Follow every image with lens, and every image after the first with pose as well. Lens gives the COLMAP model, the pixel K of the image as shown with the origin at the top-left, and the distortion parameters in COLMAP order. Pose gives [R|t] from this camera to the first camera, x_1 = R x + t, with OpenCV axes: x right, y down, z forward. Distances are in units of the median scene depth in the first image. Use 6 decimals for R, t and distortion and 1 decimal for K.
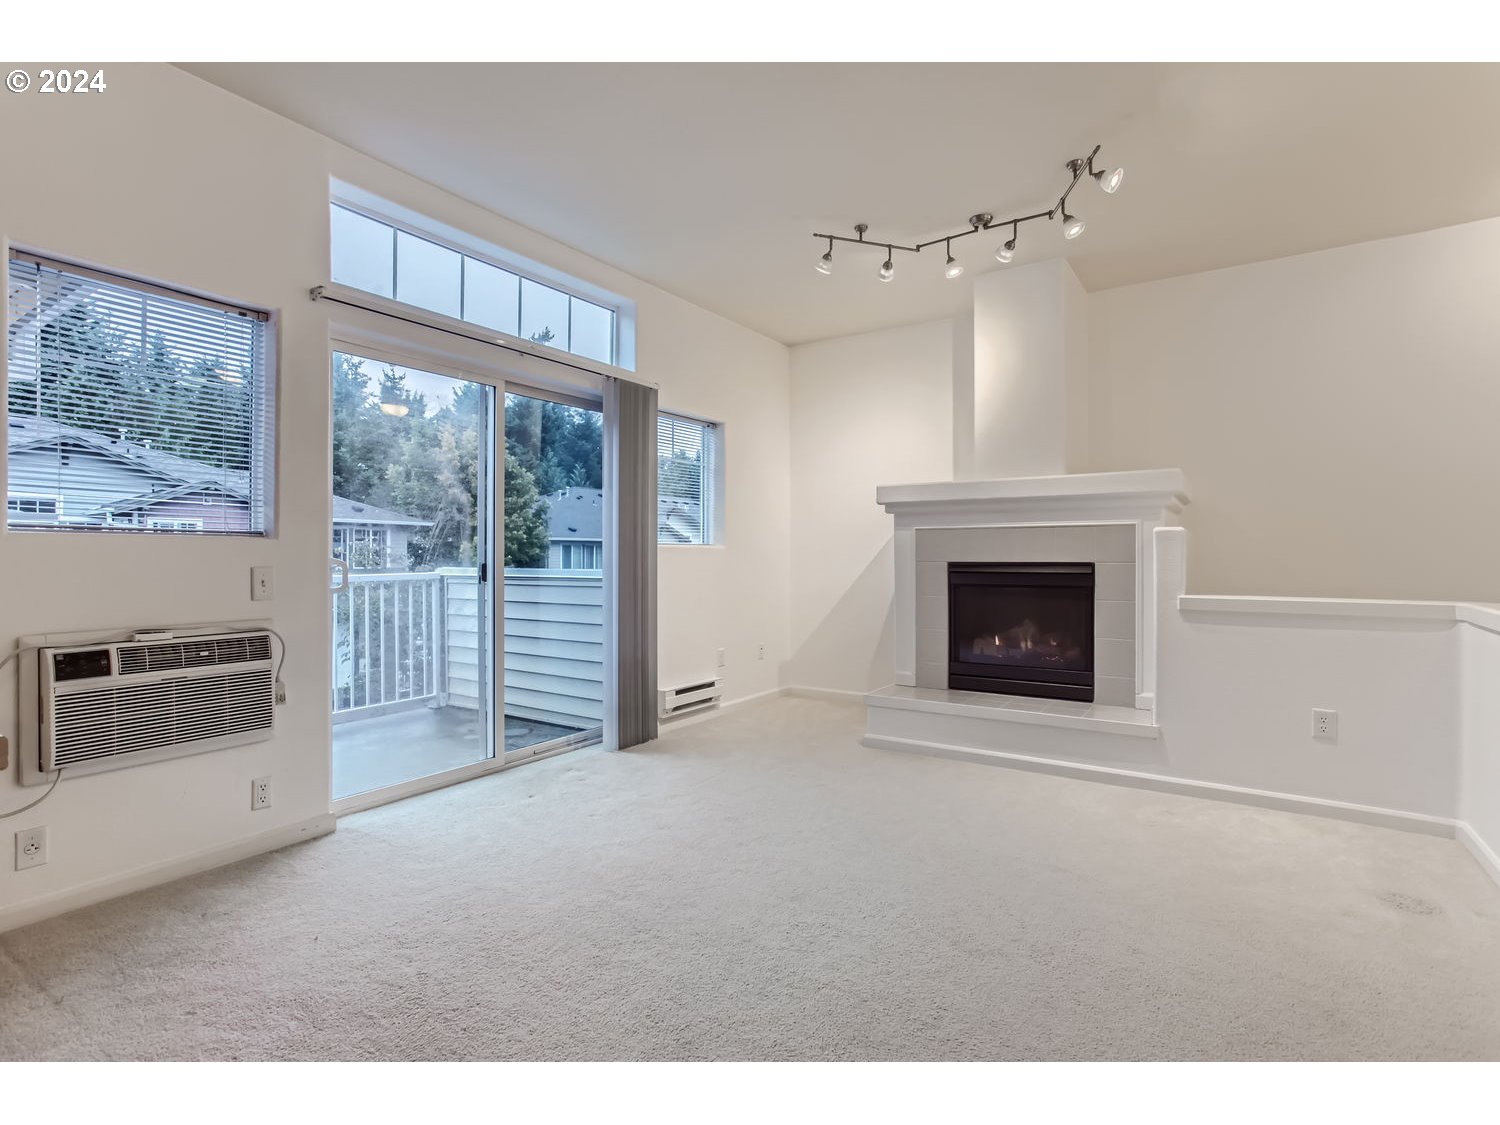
lens RADIAL K [[729.1, 0, 750.6], [0, 729.1, 553.3], [0, 0, 1]] dist [-0.032472, 0.019890]
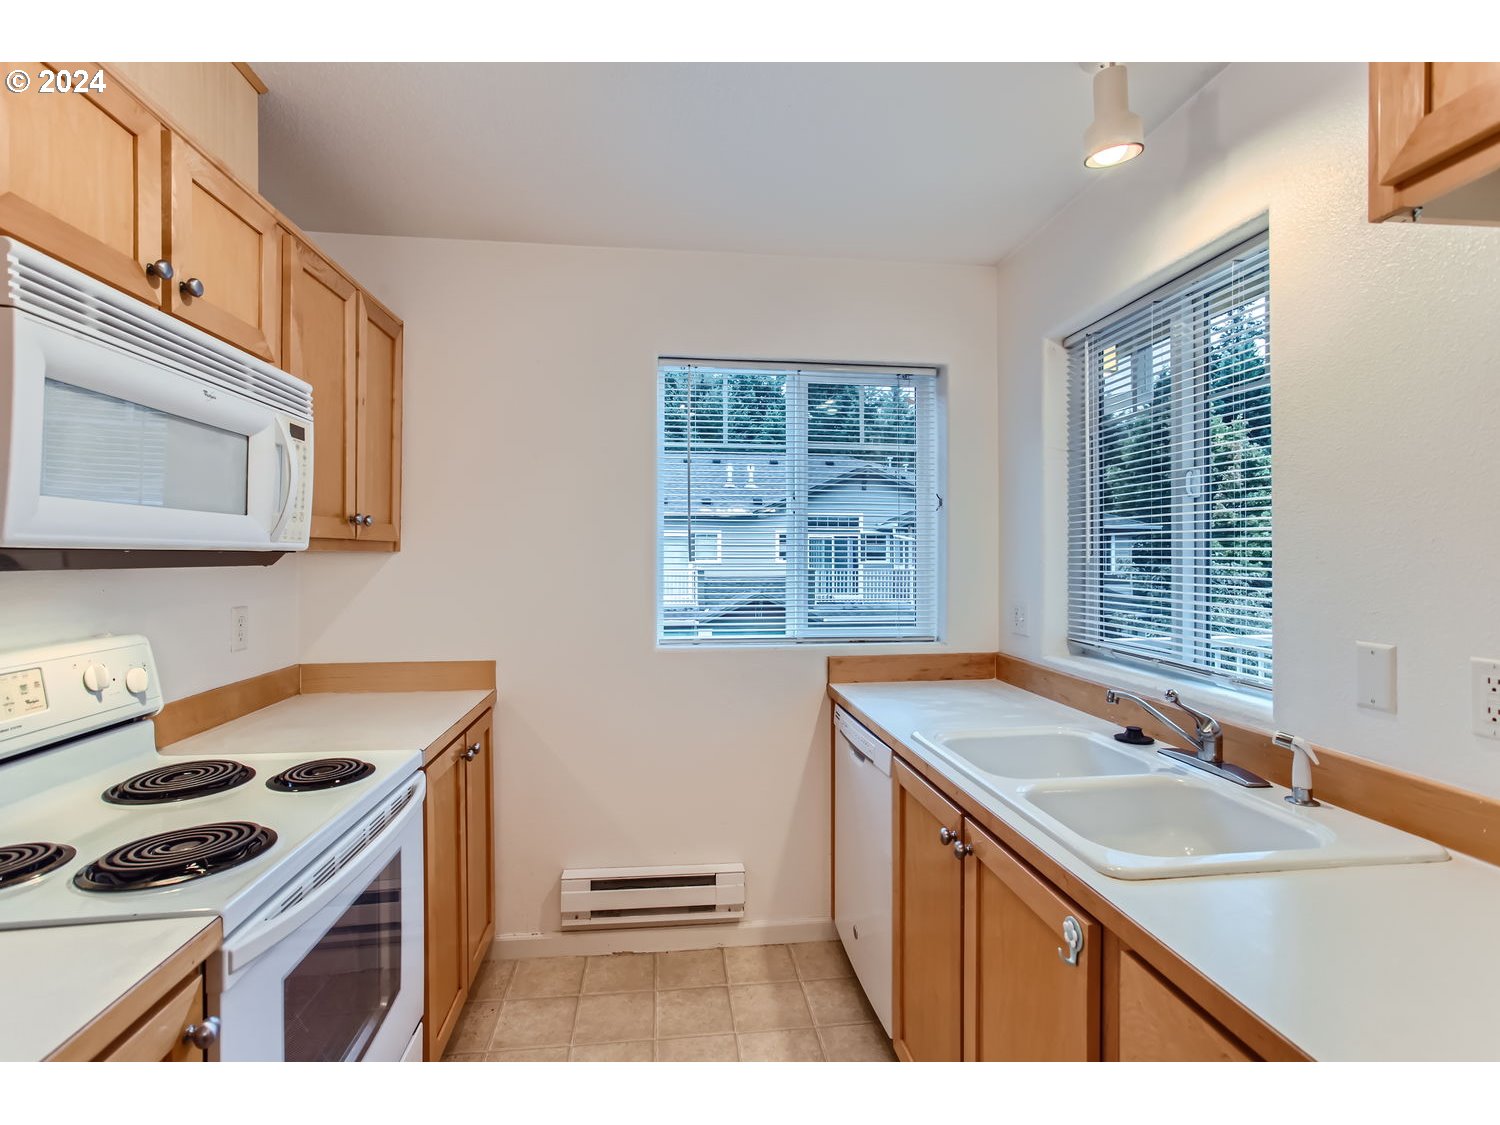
lens RADIAL K [[729.1, 0, 746.9], [0, 729.1, 552.3], [0, 0, 1]] dist [-0.032472, 0.019890]
pose [[0.654818, -0.003626, -0.755778, -0.608177], [0.004026, 0.999991, -0.001309, -0.060051], [0.755776, -0.002186, 0.654826, 0.097944]]
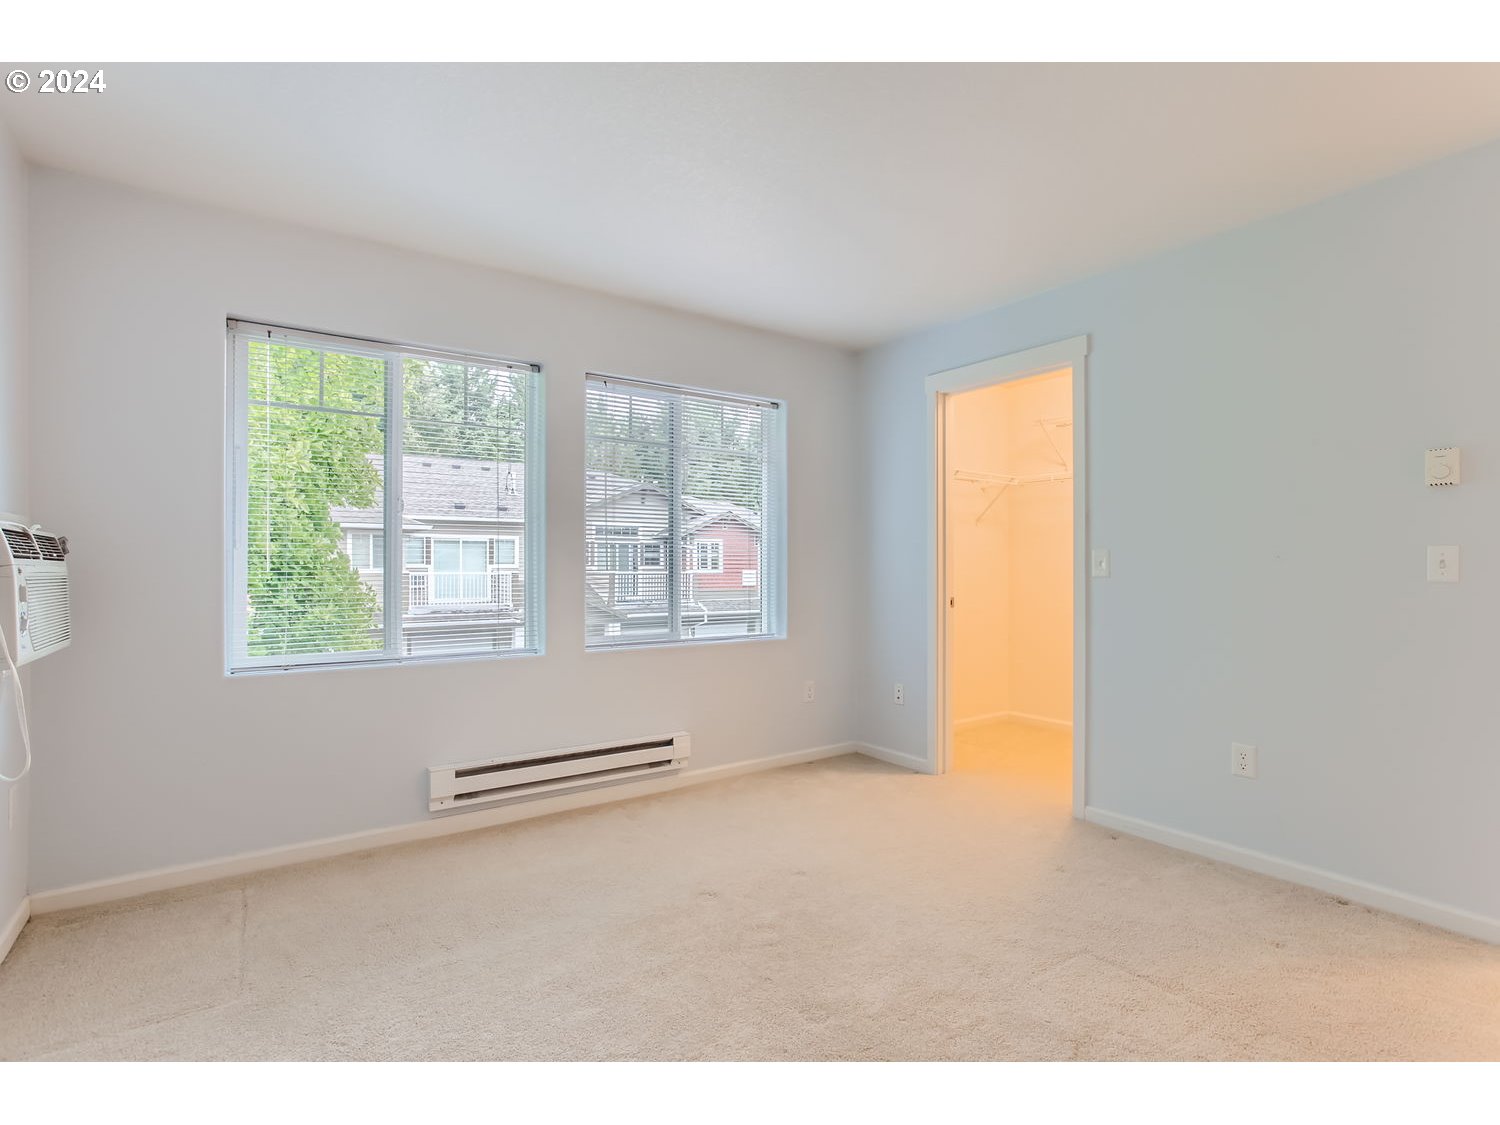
lens RADIAL K [[729.1, 0, 750.7], [0, 729.1, 561.3], [0, 0, 1]] dist [-0.032472, 0.019890]
pose [[0.935486, -0.001438, -0.353360, -1.104791], [0.000045, 0.999992, -0.003950, -0.007007], [0.353363, 0.003679, 0.935479, -1.309495]]
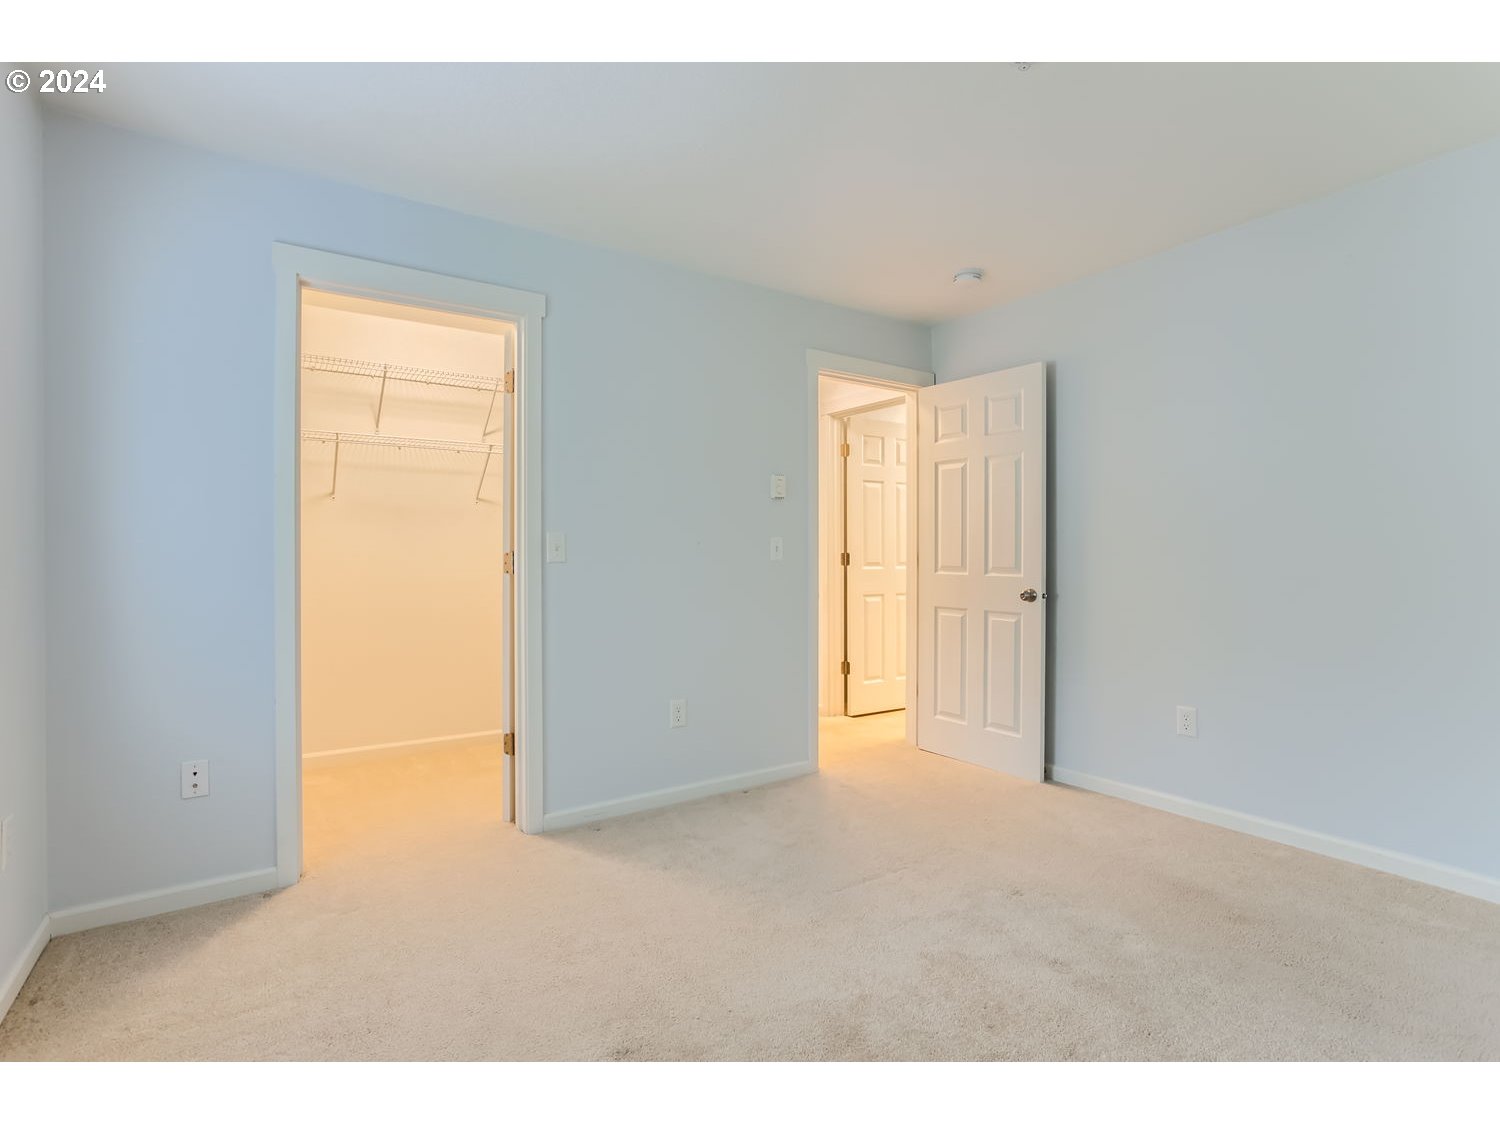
lens RADIAL K [[729.1, 0, 754.7], [0, 729.1, 557.3], [0, 0, 1]] dist [-0.032472, 0.019890]
pose [[0.367096, -0.004486, 0.930172, -6.379037], [0.001066, 0.999990, 0.004402, 0.051494], [-0.930182, -0.000624, 0.367097, 2.810868]]
